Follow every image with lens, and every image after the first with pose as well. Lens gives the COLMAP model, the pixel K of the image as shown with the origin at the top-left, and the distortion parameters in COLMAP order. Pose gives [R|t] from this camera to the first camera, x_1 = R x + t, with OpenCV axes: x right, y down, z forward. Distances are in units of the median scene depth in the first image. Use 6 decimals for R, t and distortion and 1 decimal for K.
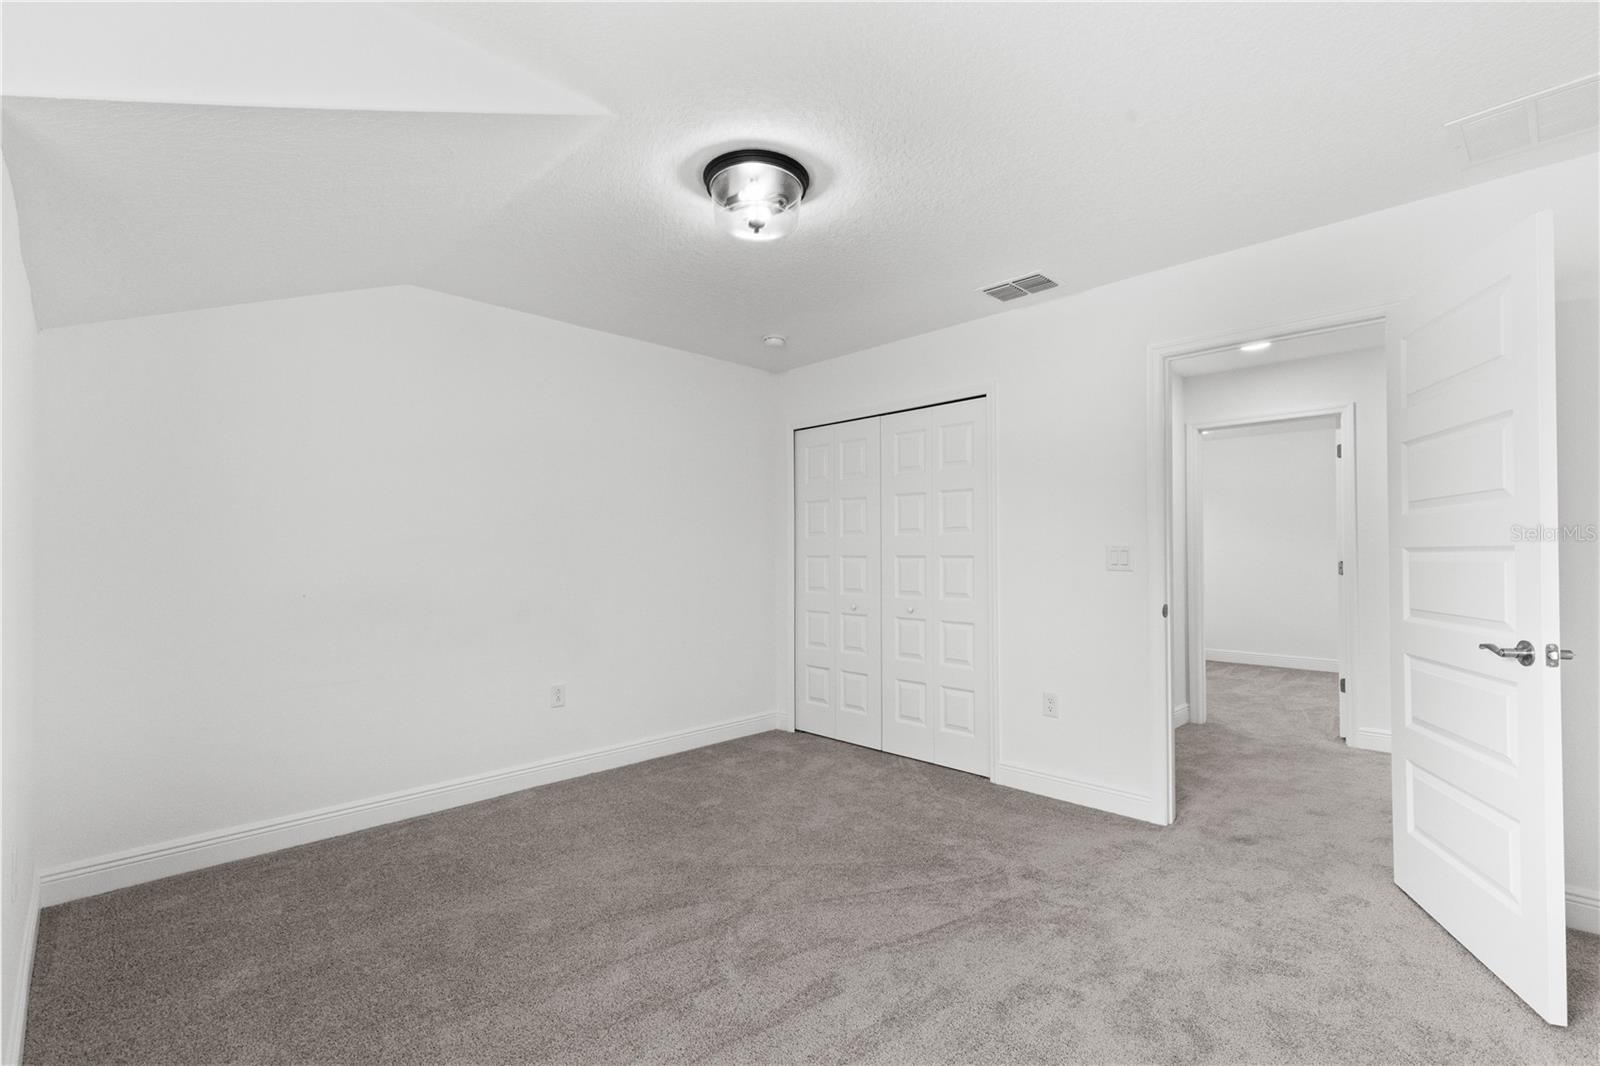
lens RADIAL K [[722.5, 0, 815.4], [0, 722.5, 545.7], [0, 0, 1]] dist [0.013059, -0.001892]
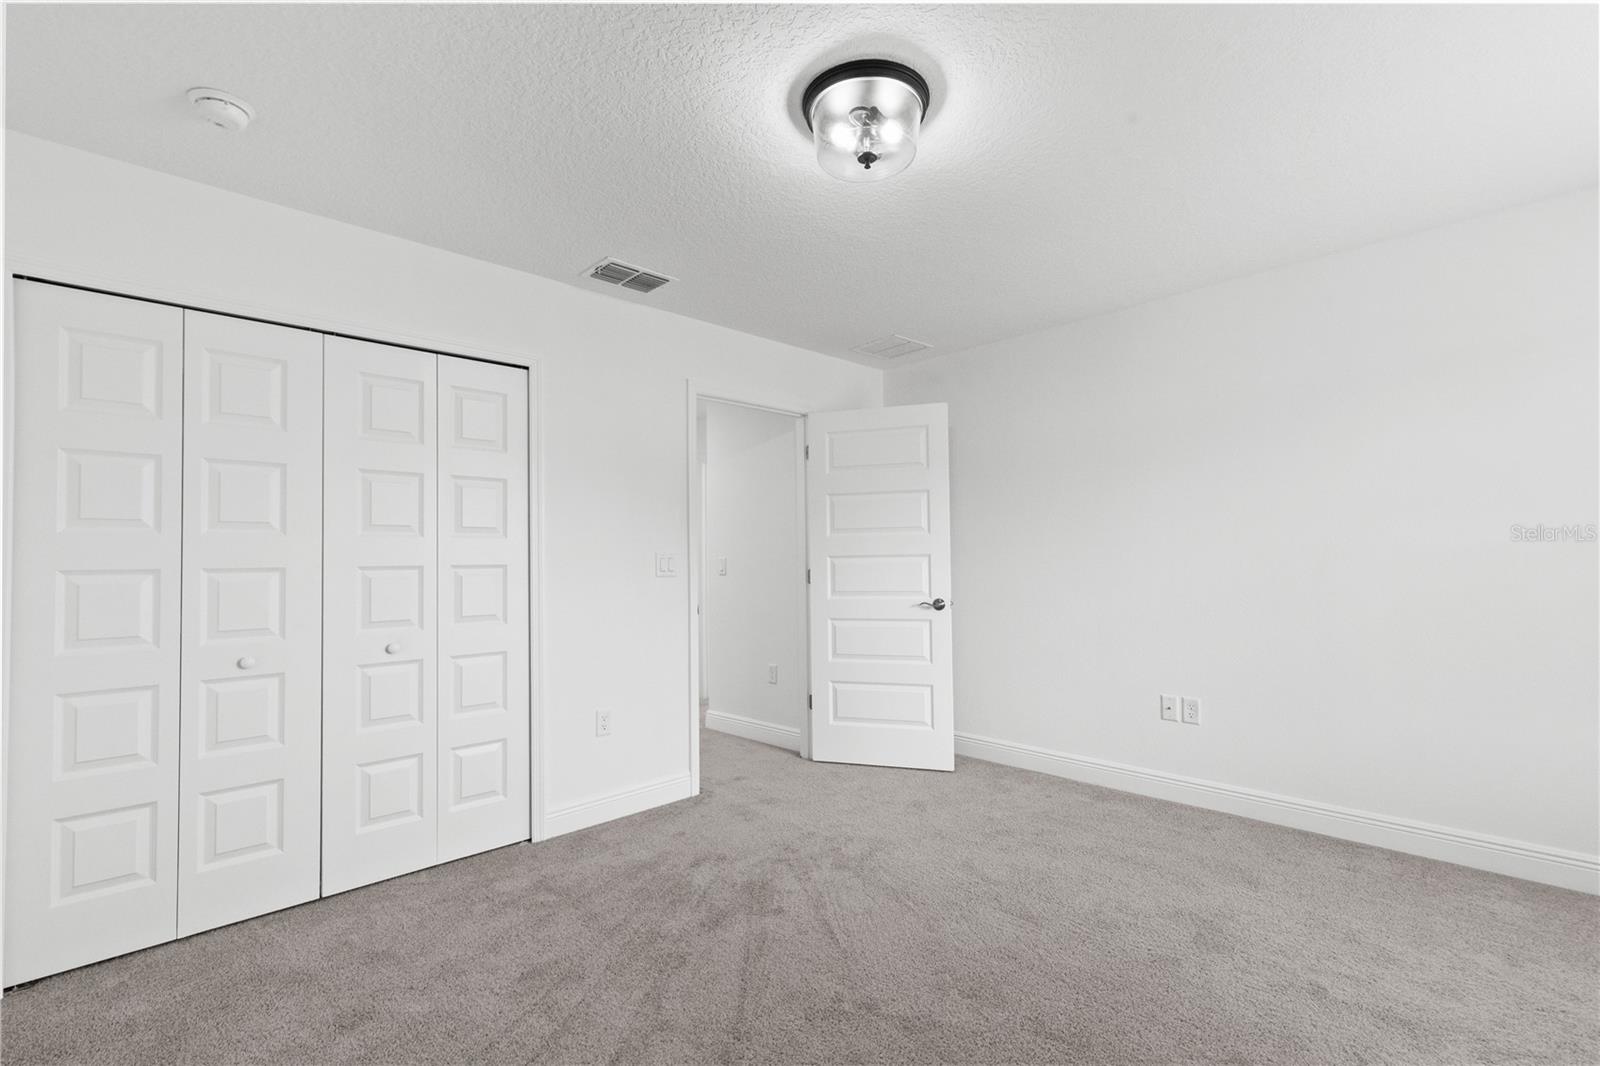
lens RADIAL K [[722.5, 0, 815.4], [0, 722.5, 545.7], [0, 0, 1]] dist [0.013059, -0.001892]
pose [[0.002400, 0.034509, 0.999402, -0.616449], [0.005708, 0.999388, -0.034522, 0.024679], [-0.999981, 0.005787, 0.002202, 0.724489]]
